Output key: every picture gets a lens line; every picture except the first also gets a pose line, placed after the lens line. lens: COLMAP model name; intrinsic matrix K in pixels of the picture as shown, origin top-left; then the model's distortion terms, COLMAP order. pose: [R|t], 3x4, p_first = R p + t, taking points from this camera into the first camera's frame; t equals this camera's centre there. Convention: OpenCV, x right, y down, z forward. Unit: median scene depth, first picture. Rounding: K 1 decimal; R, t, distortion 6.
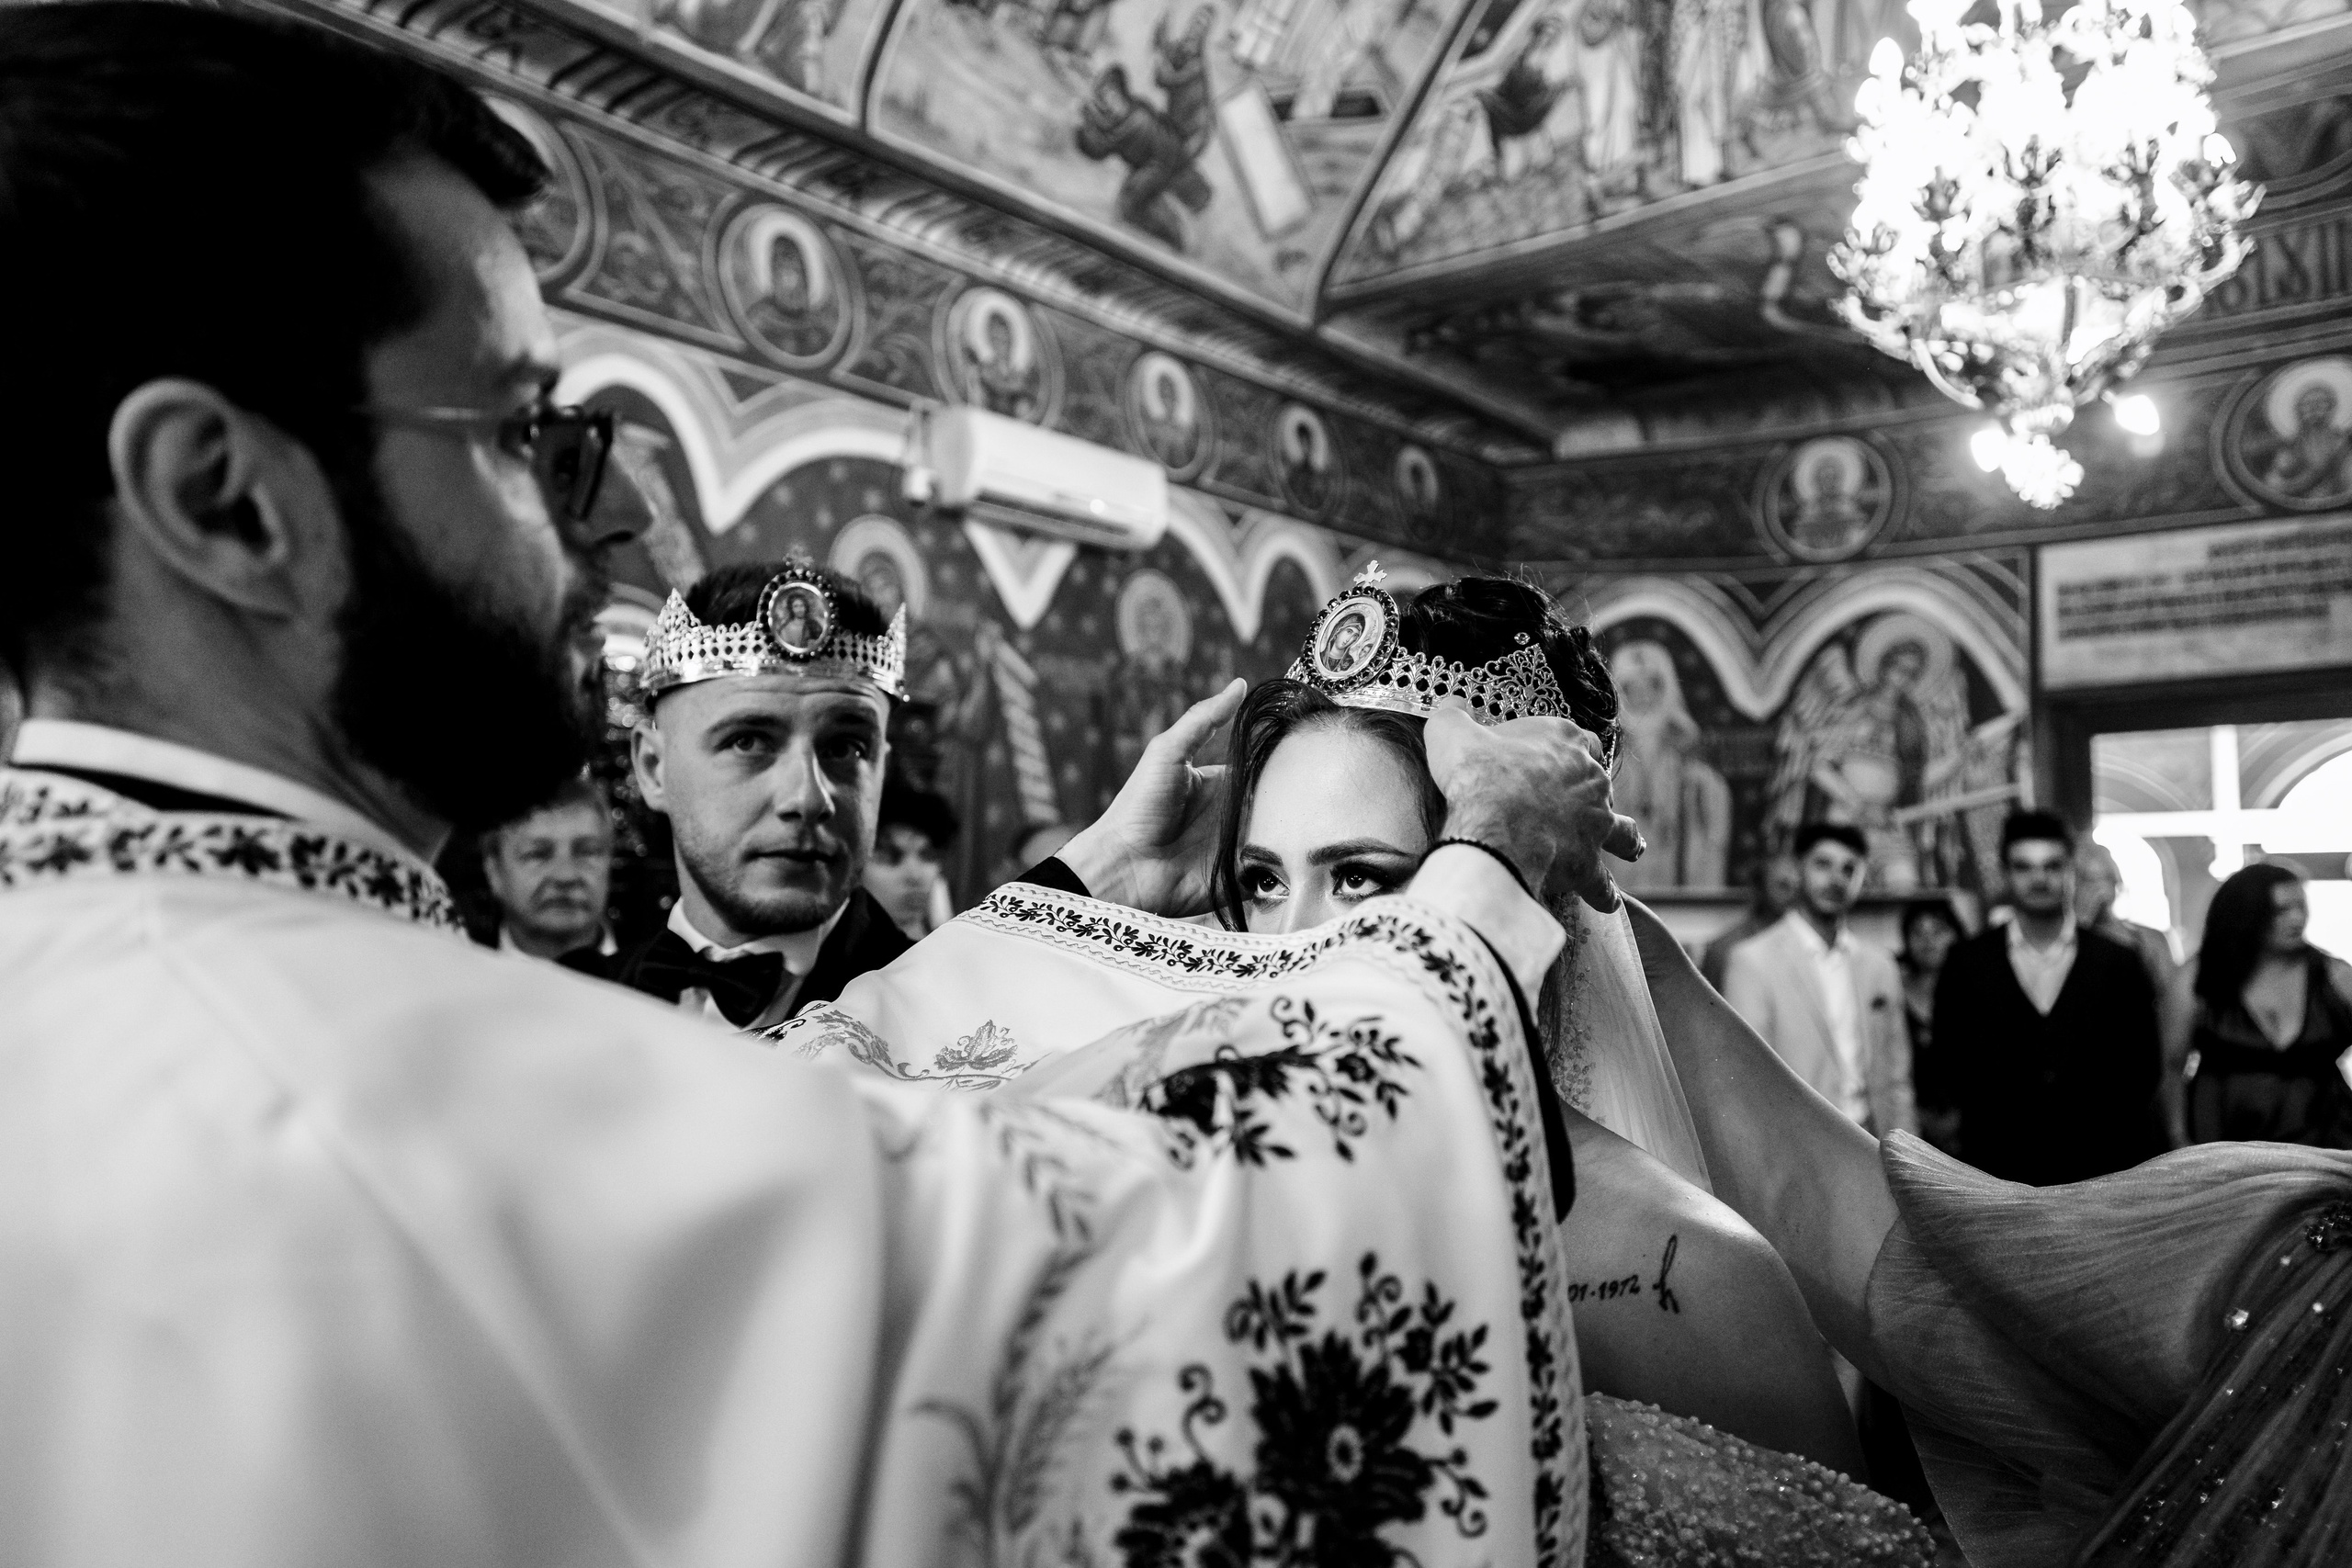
lens RADIAL K [[1885.8, 0, 1176.0], [0, 1885.8, 784.0], [0, 0, 1]] dist [-0.002501, 0.130213]
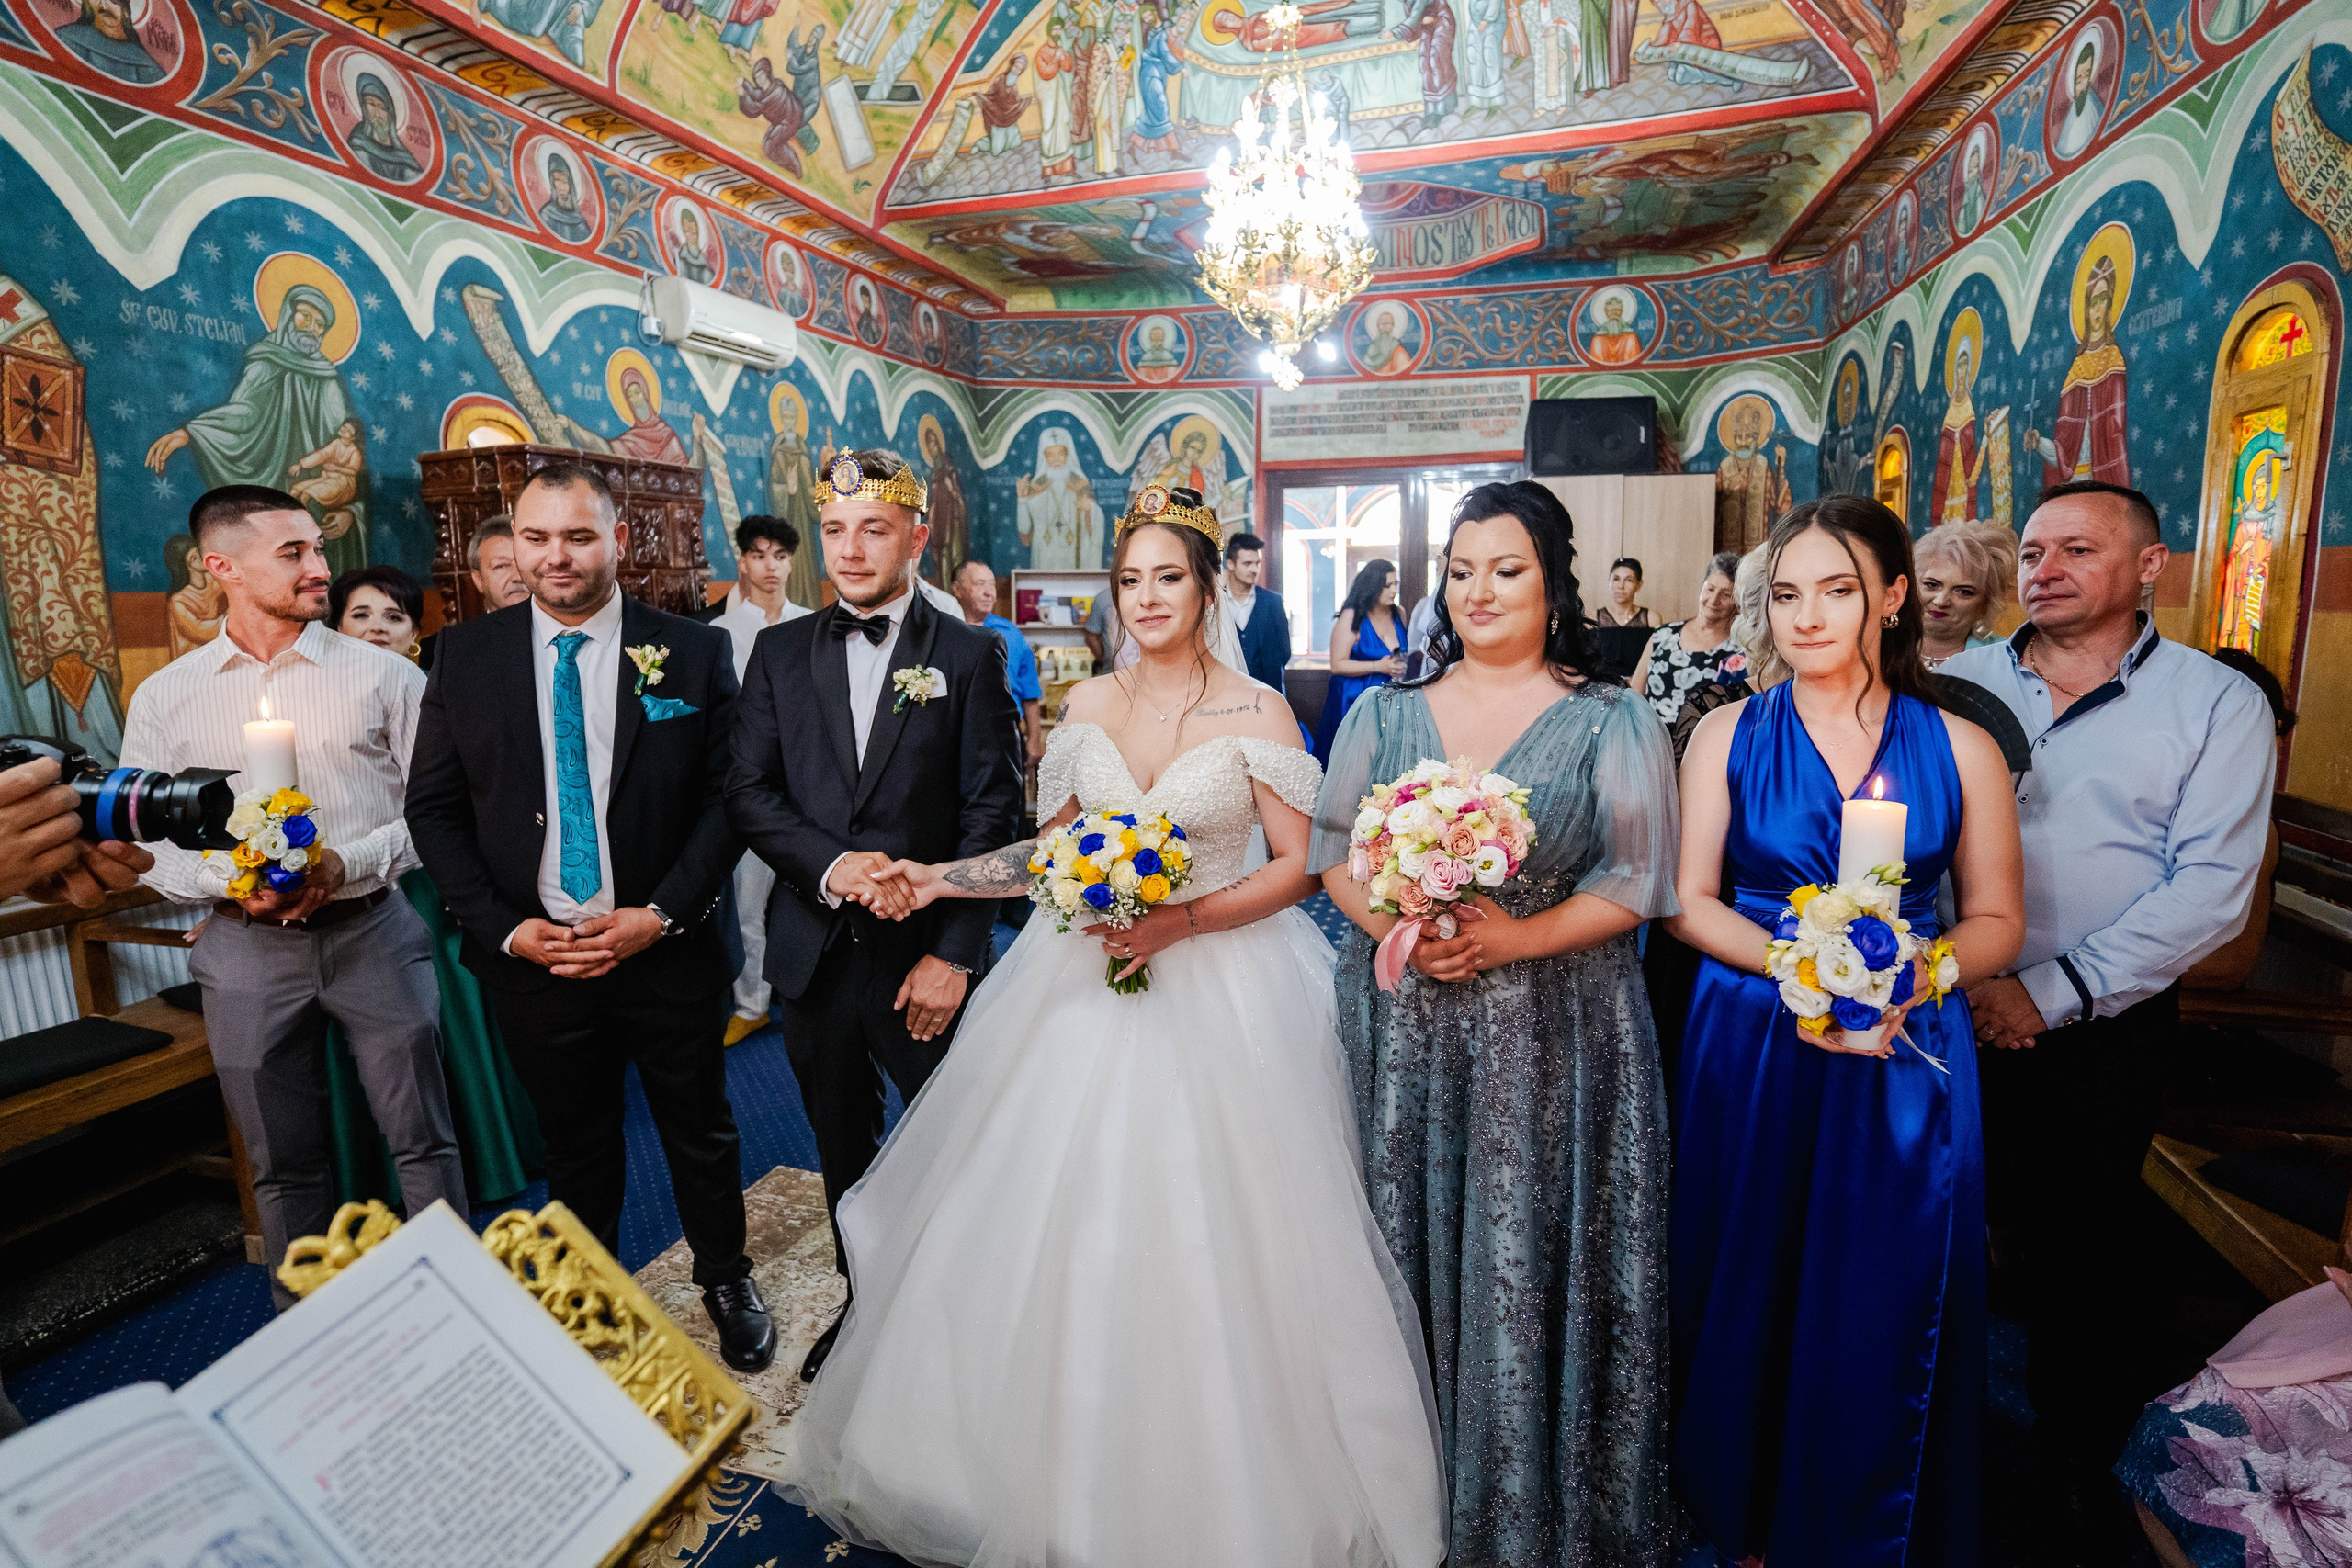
lens RADIAL K [[1198.6, 0, 1176.0], [0, 1198.6, 784.0], [0, 0, 1]] dist [-0.001140, 0.000495]
pose [[0.925501, -0.081067, 0.369967, -0.123325], [-0.009439, 0.971584, 0.236506, -0.022611], [-0.378627, -0.222379, 0.898437, -0.167308]]
